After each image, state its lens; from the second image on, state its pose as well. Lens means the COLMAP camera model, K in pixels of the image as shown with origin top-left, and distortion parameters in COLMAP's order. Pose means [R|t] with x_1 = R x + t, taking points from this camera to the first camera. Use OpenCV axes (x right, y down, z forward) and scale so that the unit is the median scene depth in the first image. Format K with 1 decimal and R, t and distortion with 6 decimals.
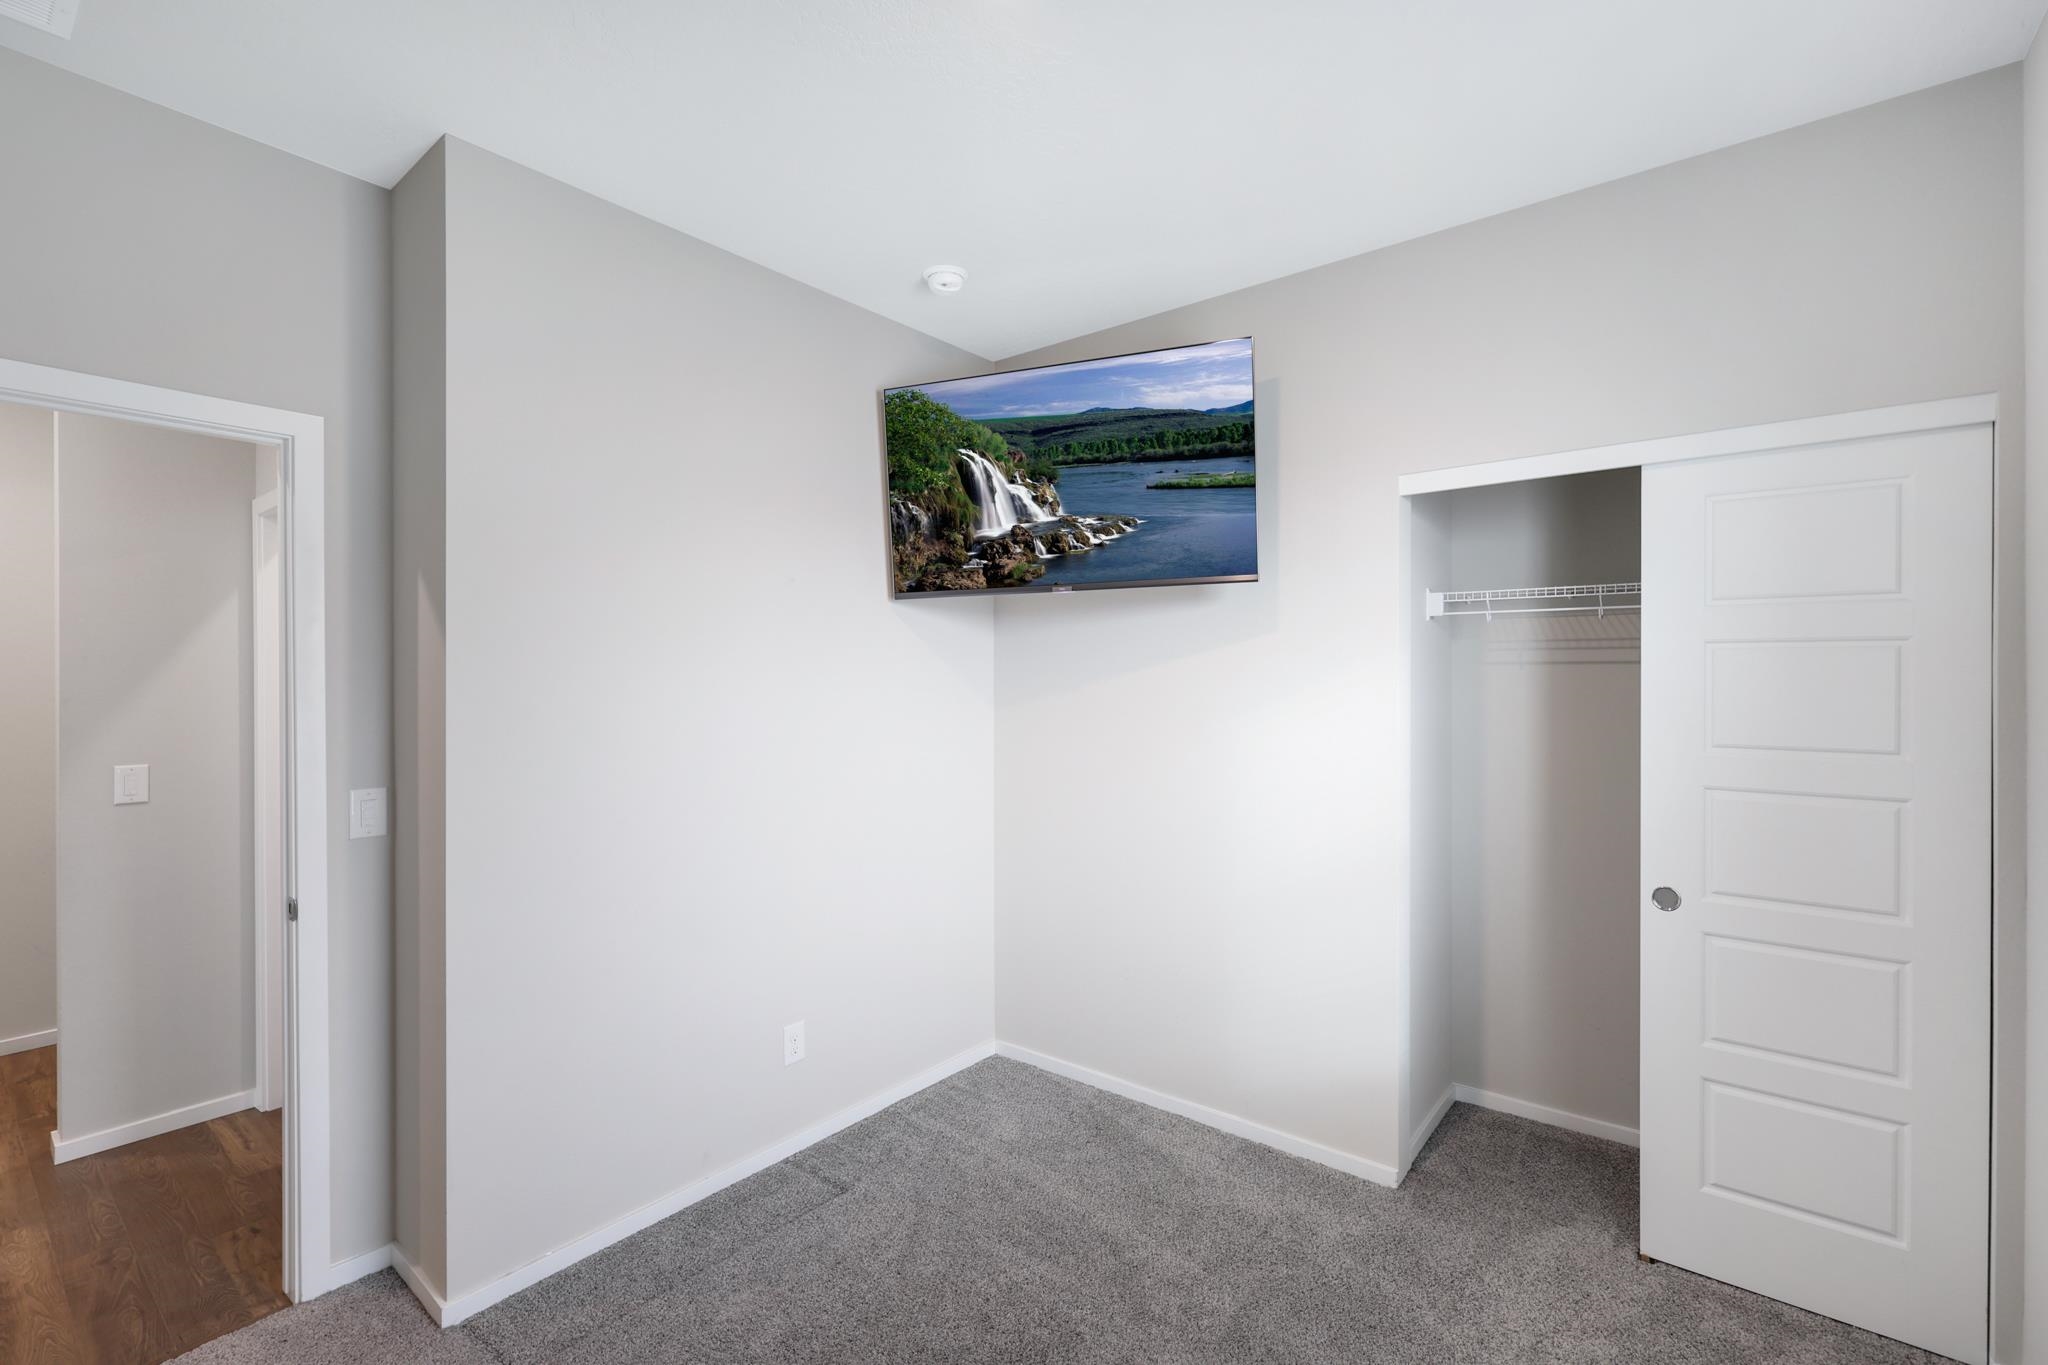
lens RADIAL K [[889.4, 0, 1020.9], [0, 889.4, 686.4], [0, 0, 1]] dist [0.002541, 0.000356]
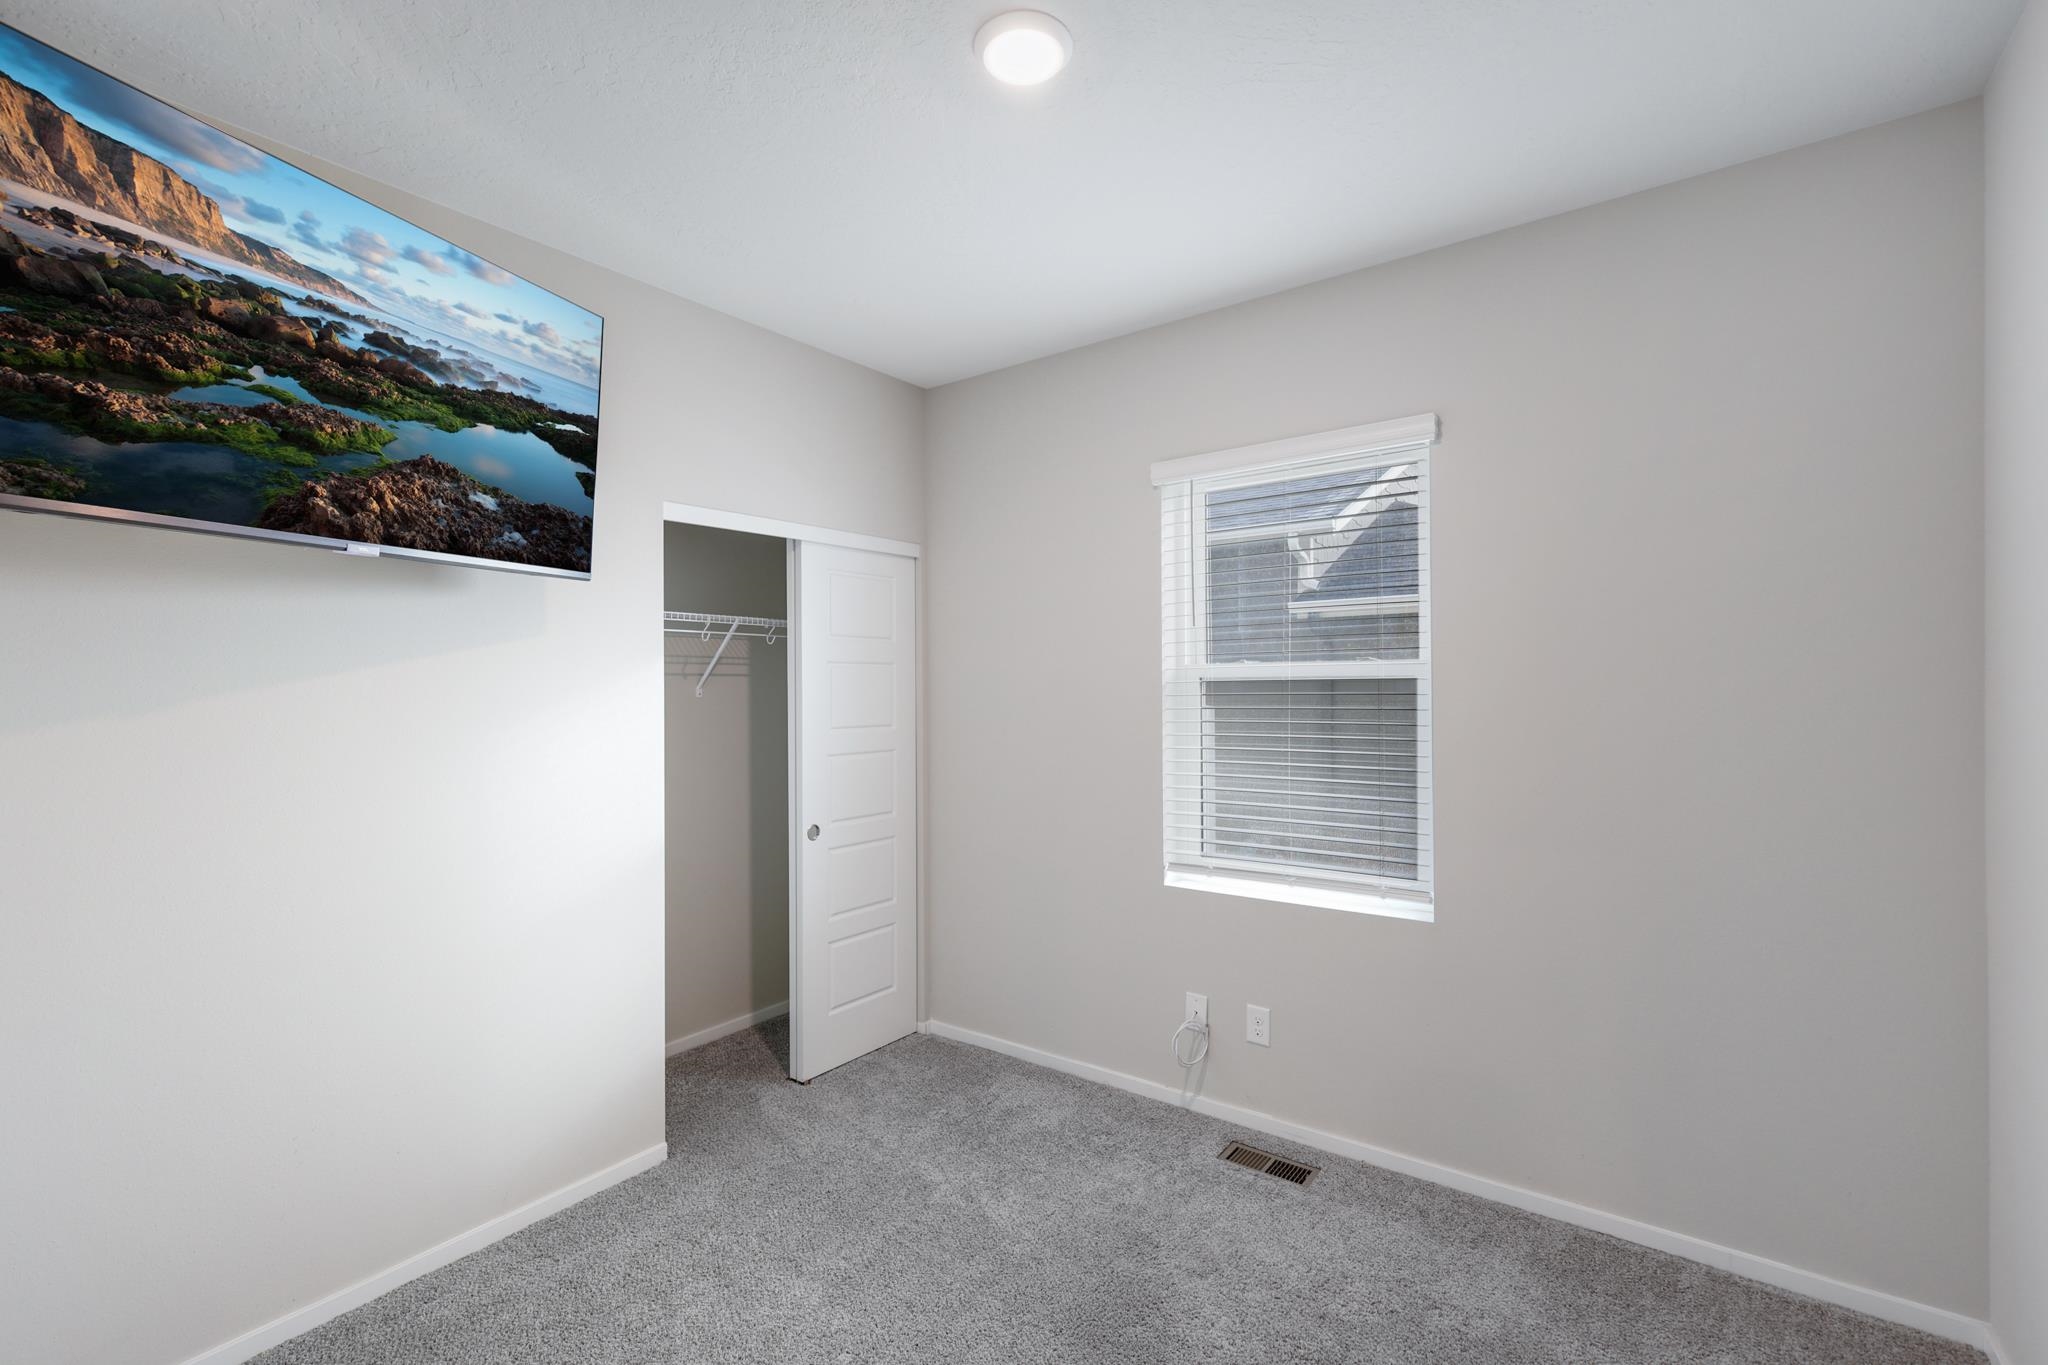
lens RADIAL K [[897.7, 0, 1042.1], [0, 897.7, 665.5], [0, 0, 1]] dist [0.003199, 0.000268]
pose [[-0.044423, 0.021387, 0.998784, -0.775317], [0.016039, 0.999657, -0.020692, -0.004507], [-0.998884, 0.015100, -0.044751, 0.651821]]
